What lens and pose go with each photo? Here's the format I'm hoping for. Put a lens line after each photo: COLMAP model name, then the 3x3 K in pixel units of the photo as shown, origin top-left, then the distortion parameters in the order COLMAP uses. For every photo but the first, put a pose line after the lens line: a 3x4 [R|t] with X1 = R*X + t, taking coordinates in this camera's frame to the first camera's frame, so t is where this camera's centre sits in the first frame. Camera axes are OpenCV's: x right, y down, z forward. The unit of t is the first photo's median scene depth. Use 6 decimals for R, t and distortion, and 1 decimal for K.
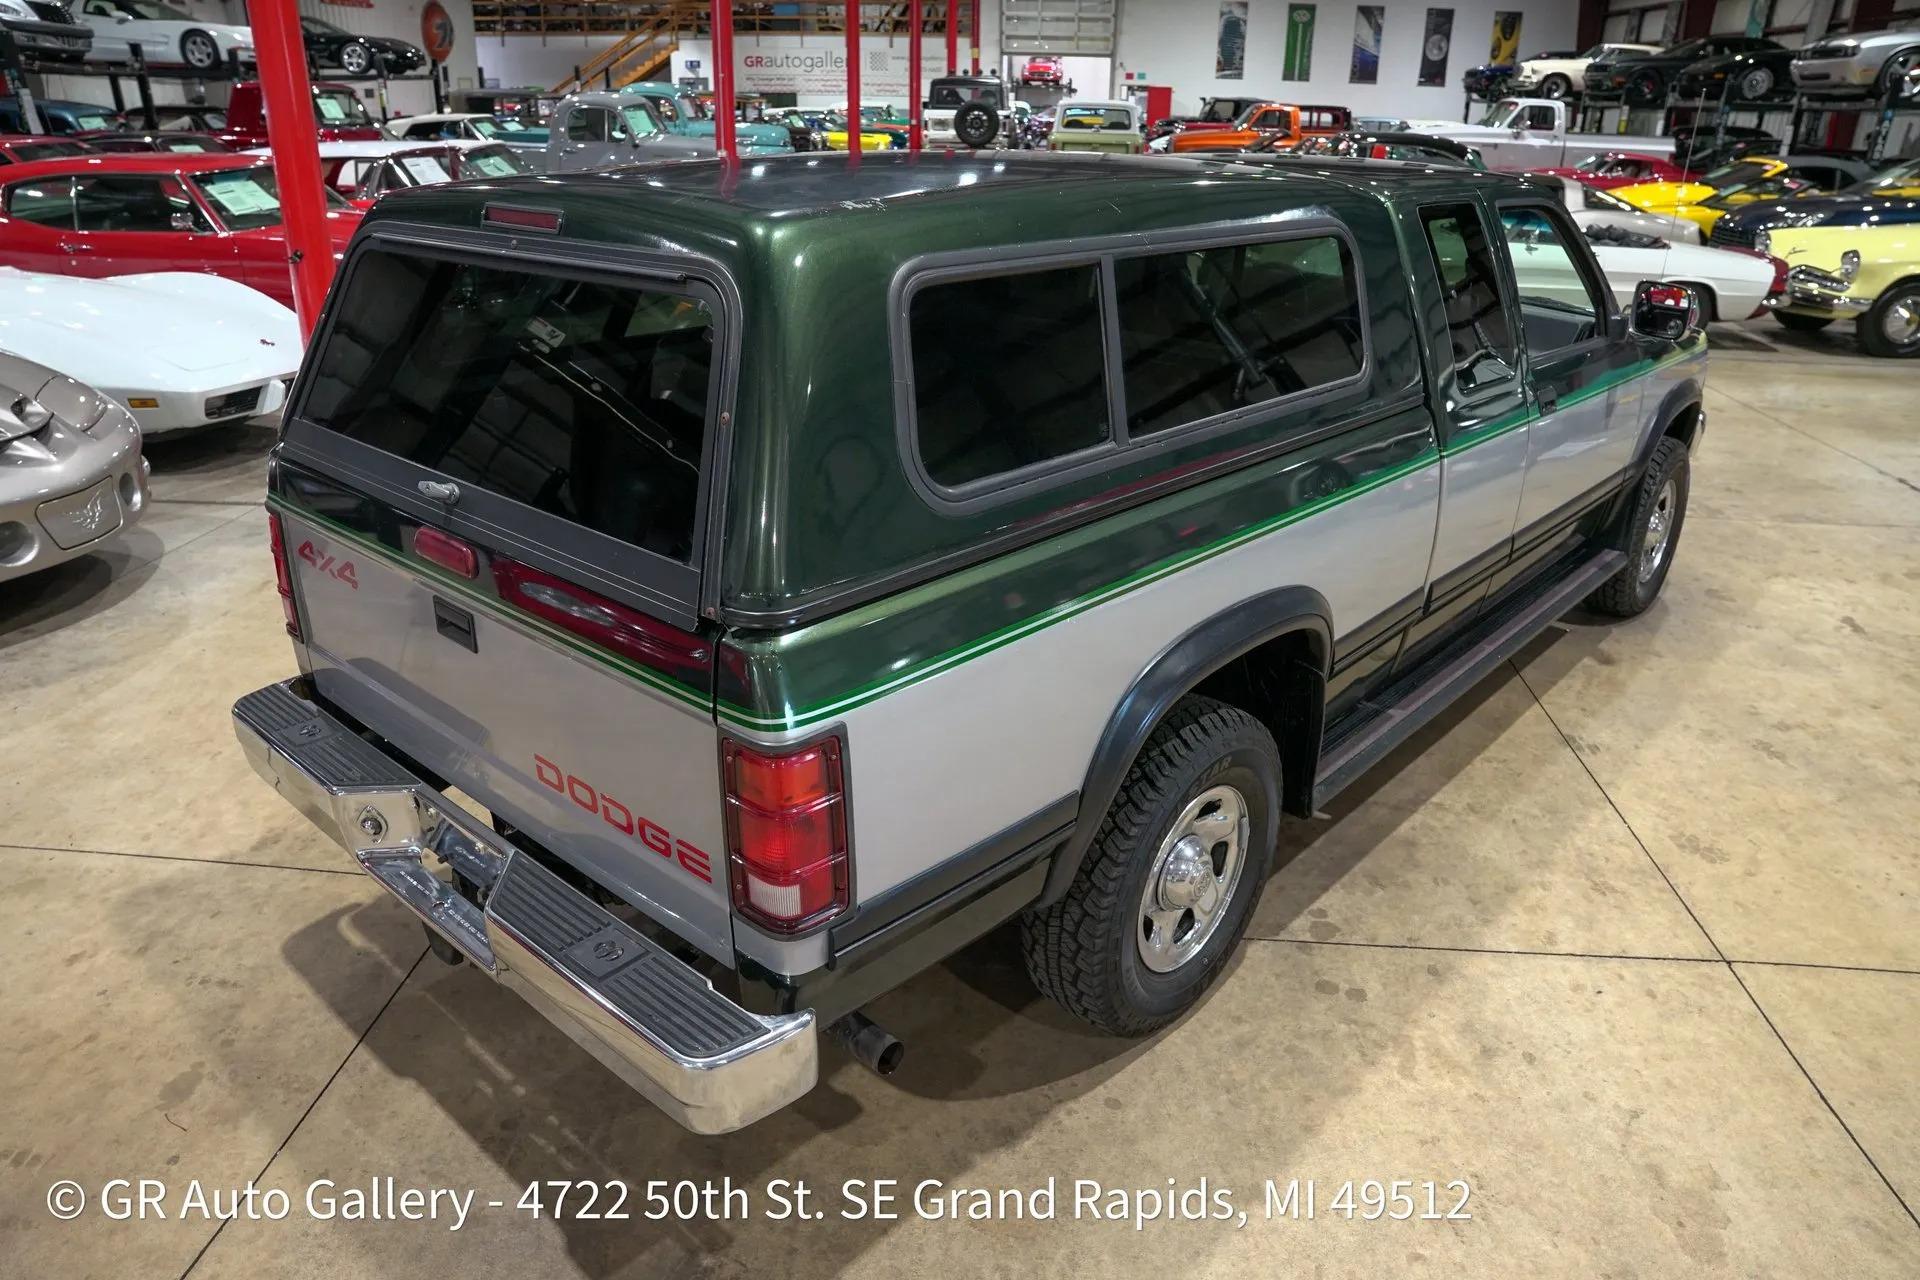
lens RADIAL K [[1311.7, 0, 955.1], [0, 1311.7, 648.2], [0, 0, 1]] dist [-0.152788, 0.111310]
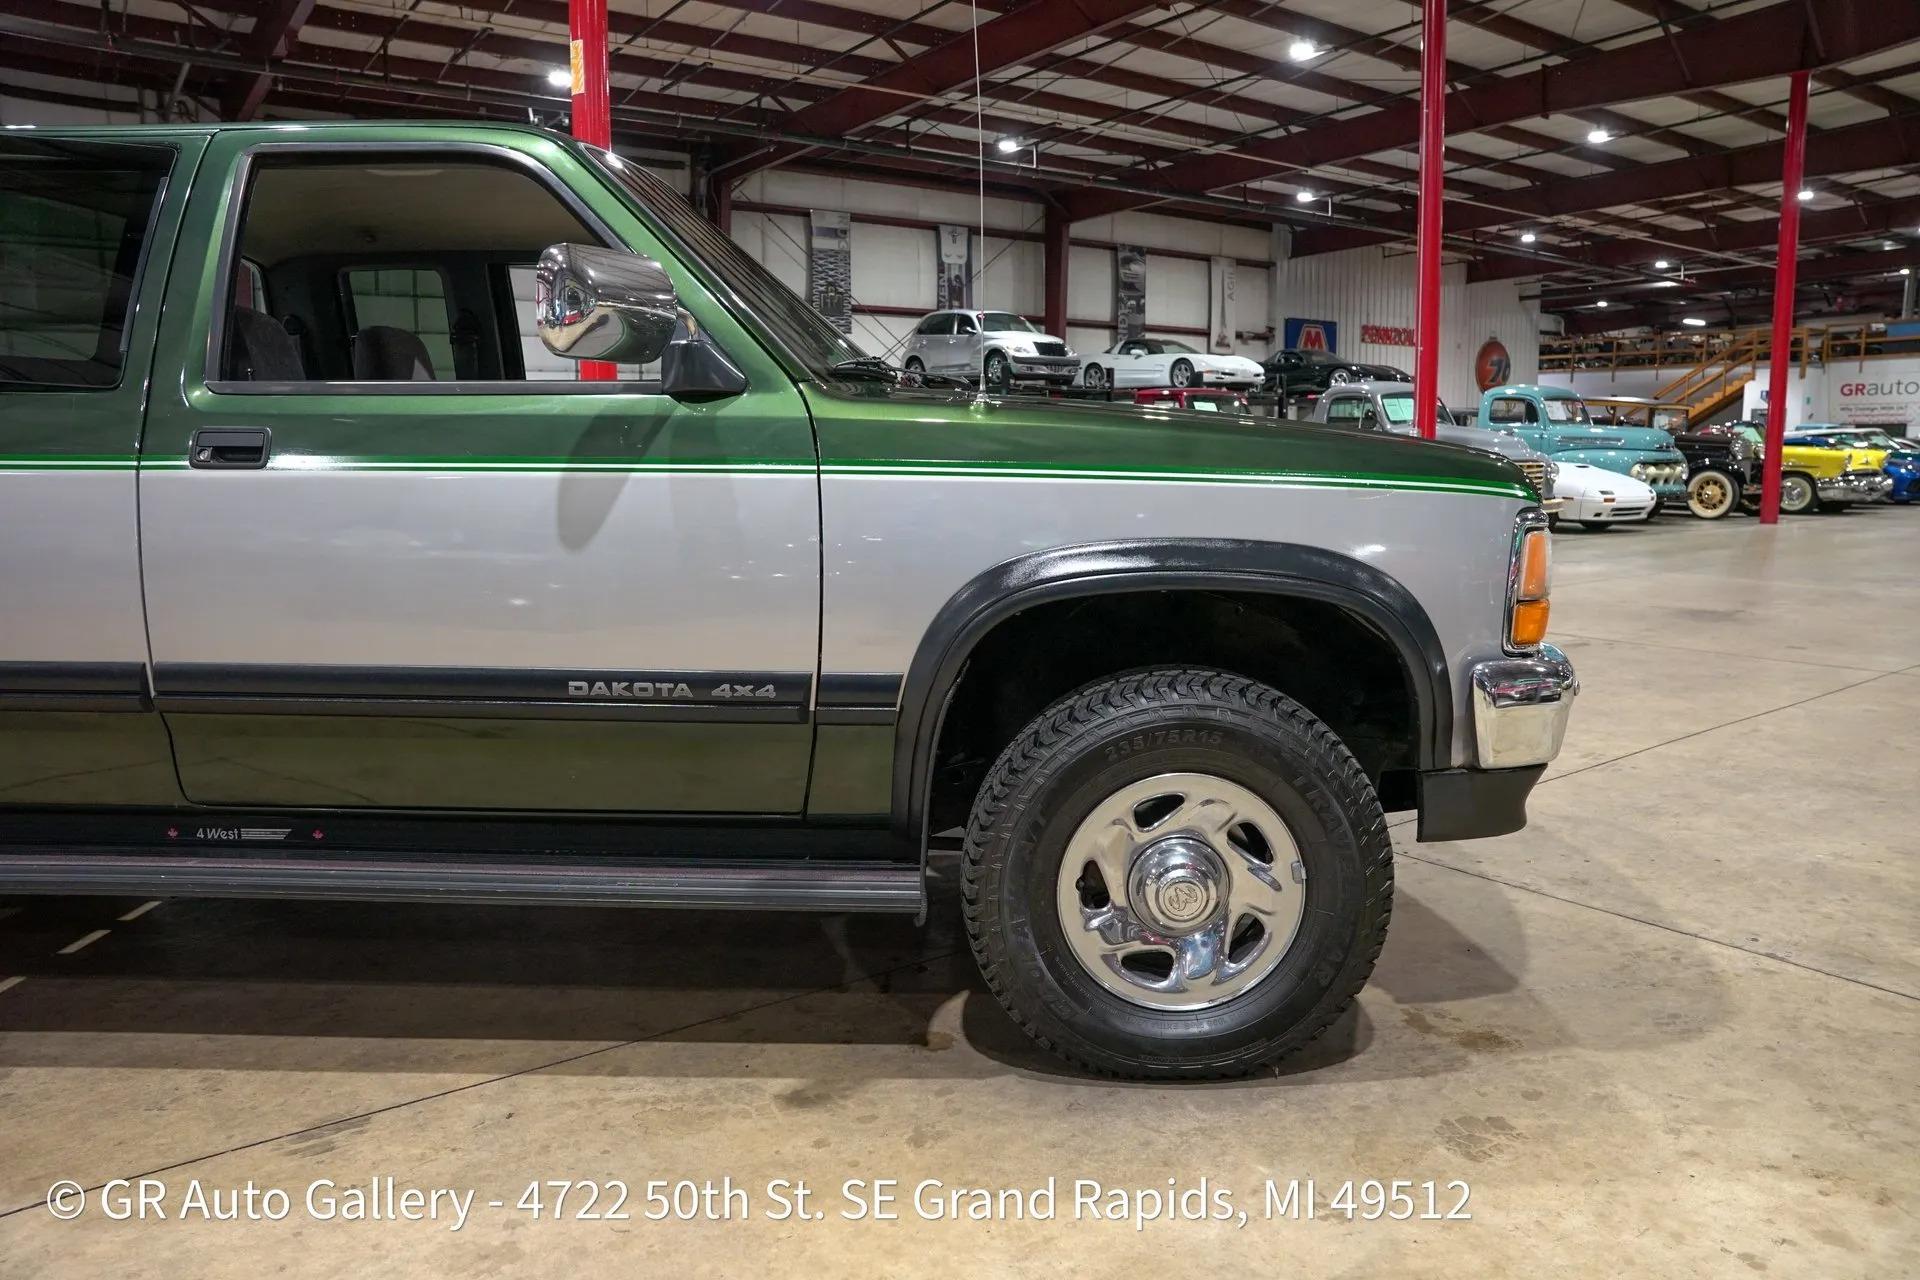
lens RADIAL K [[1314.4, 0, 964.7], [0, 1314.4, 634.4], [0, 0, 1]] dist [-0.143353, 0.112232]
pose [[0.660483, 0.082641, -0.746279, 0.131780], [-0.280628, 0.949064, -0.143269, -0.014643], [0.696427, 0.304053, 0.650032, 0.102098]]
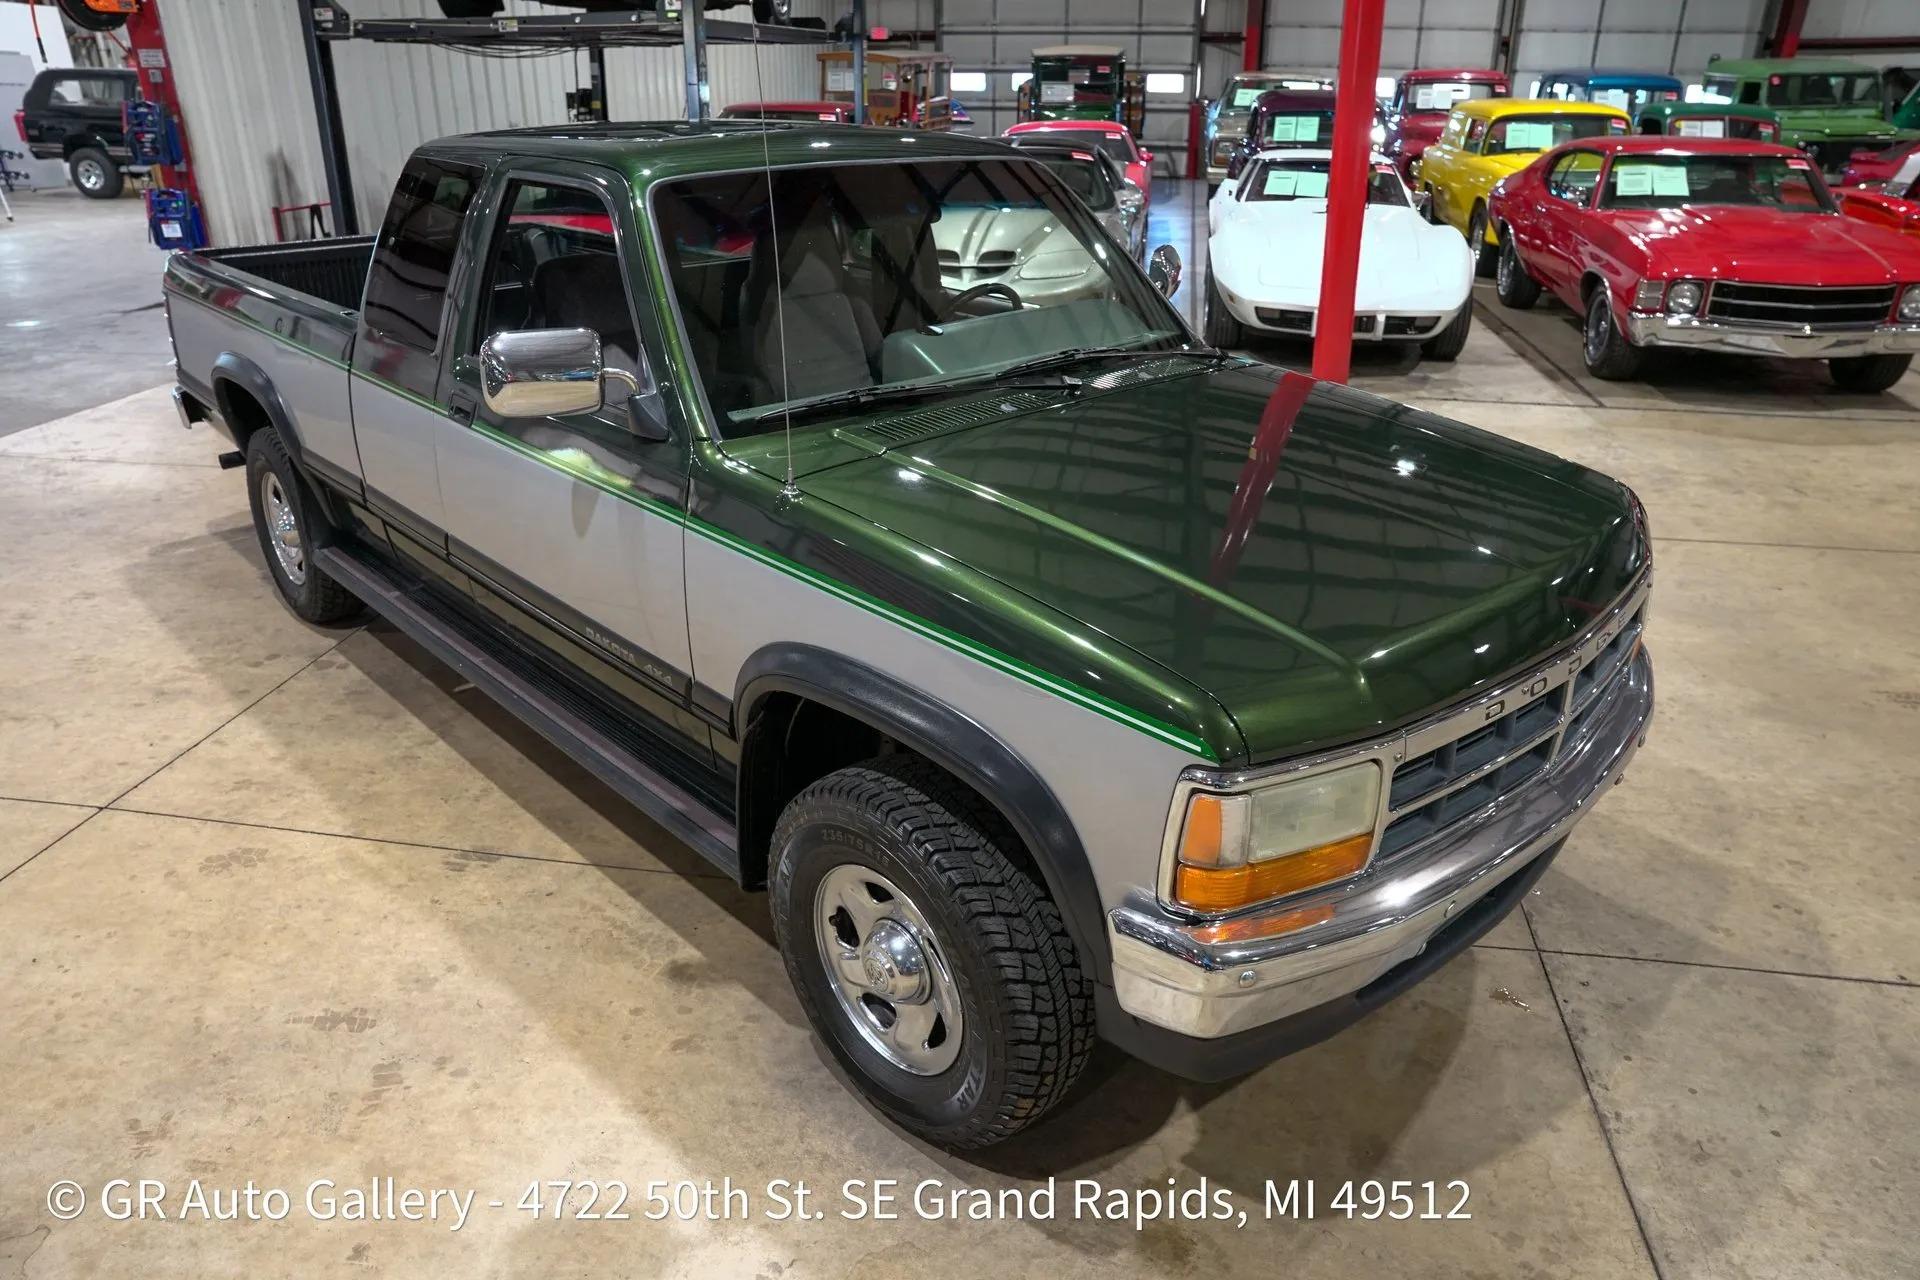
lens RADIAL K [[1314.4, 0, 964.7], [0, 1314.4, 634.4], [0, 0, 1]] dist [-0.143353, 0.112232]
pose [[-0.067276, 0.386333, -0.919903, 0.150594], [-0.399062, 0.834613, 0.379698, -0.061694], [0.914452, 0.392643, 0.098021, 0.148698]]
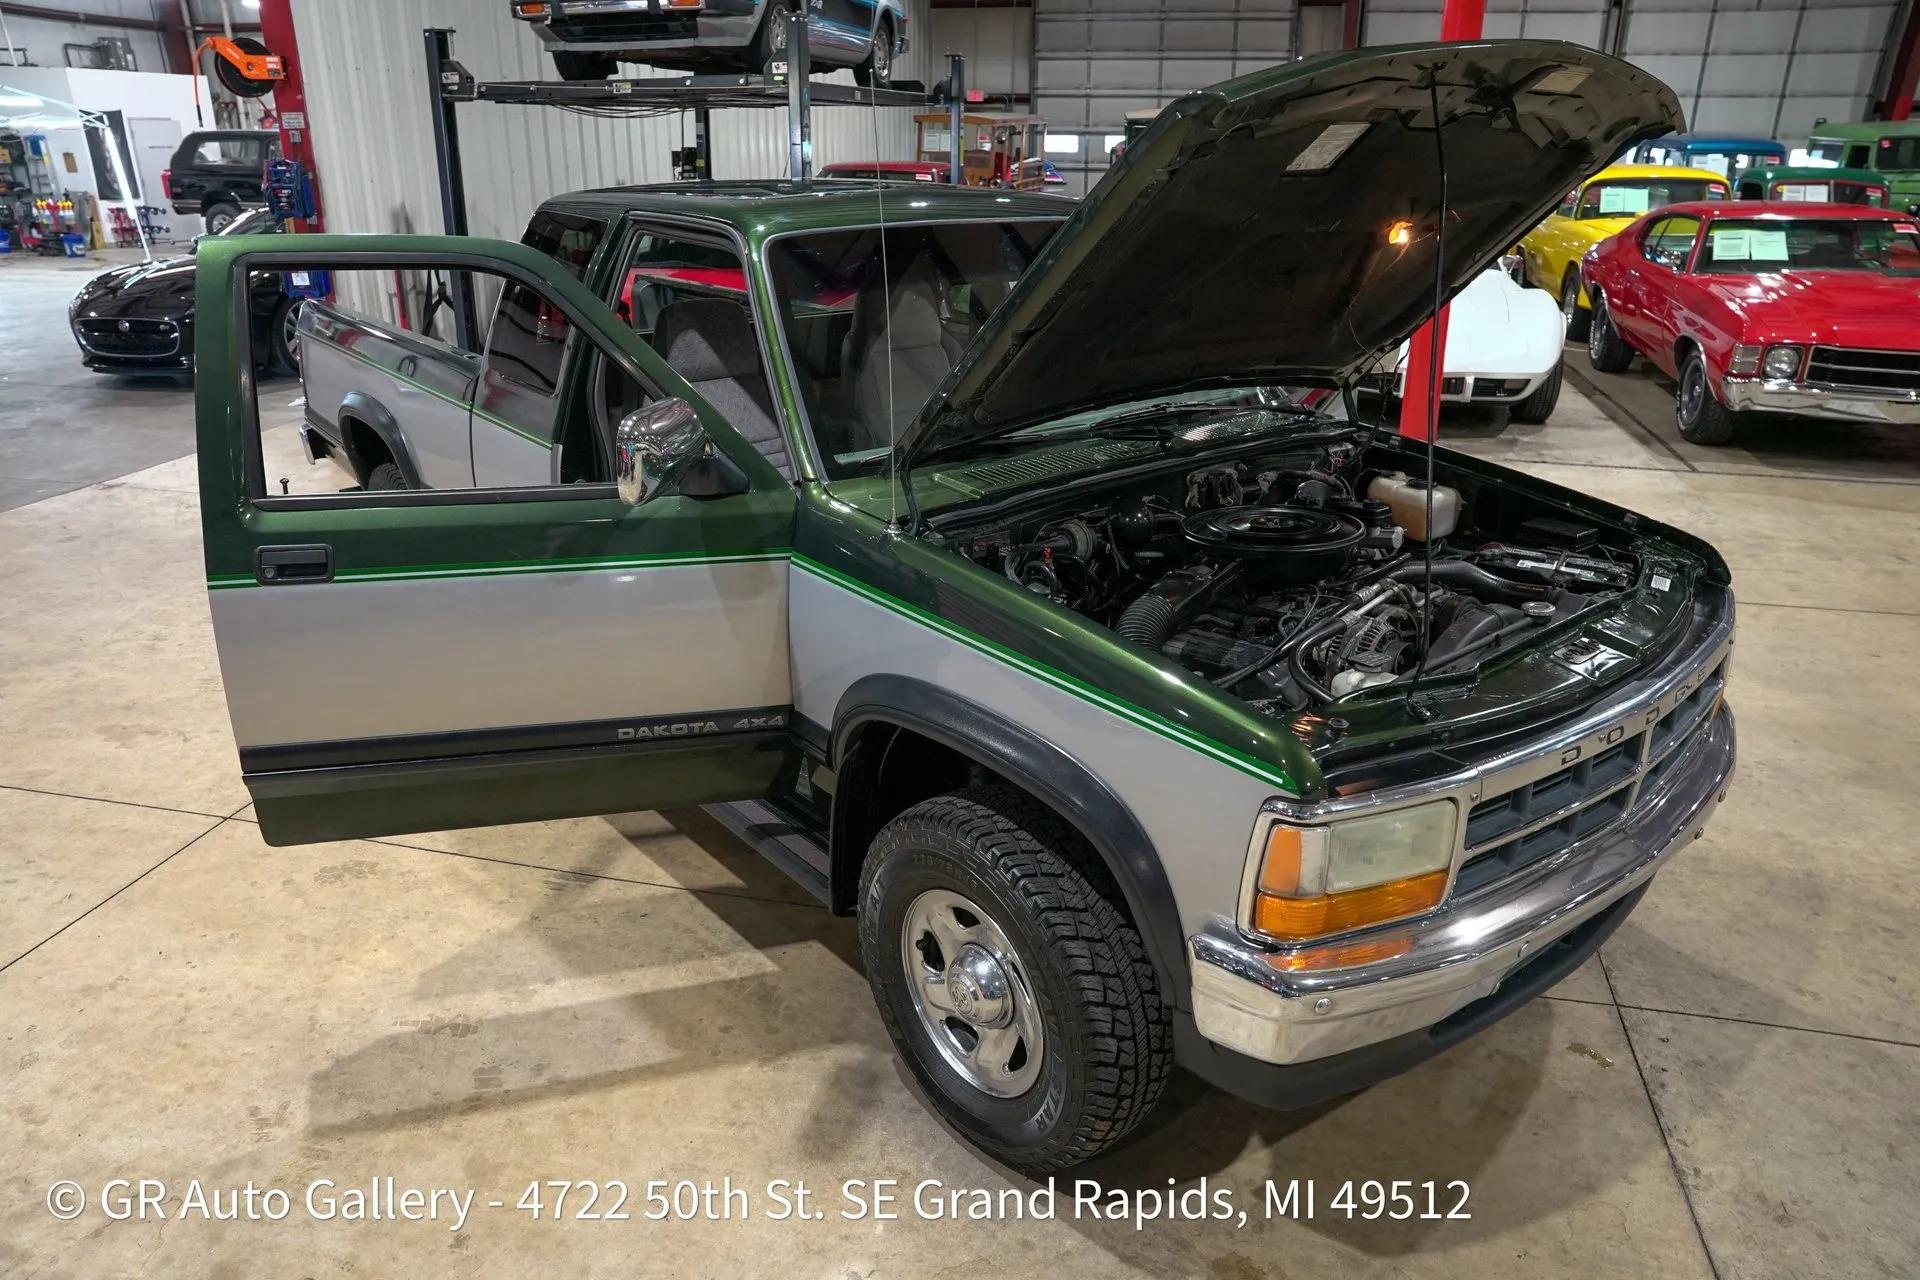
lens RADIAL K [[1314.4, 0, 964.7], [0, 1314.4, 634.4], [0, 0, 1]] dist [-0.143353, 0.112232]
pose [[-0.133684, 0.344579, -0.929190, 0.154079], [-0.398415, 0.839813, 0.368755, -0.061681], [0.907411, 0.419500, 0.025016, 0.148290]]
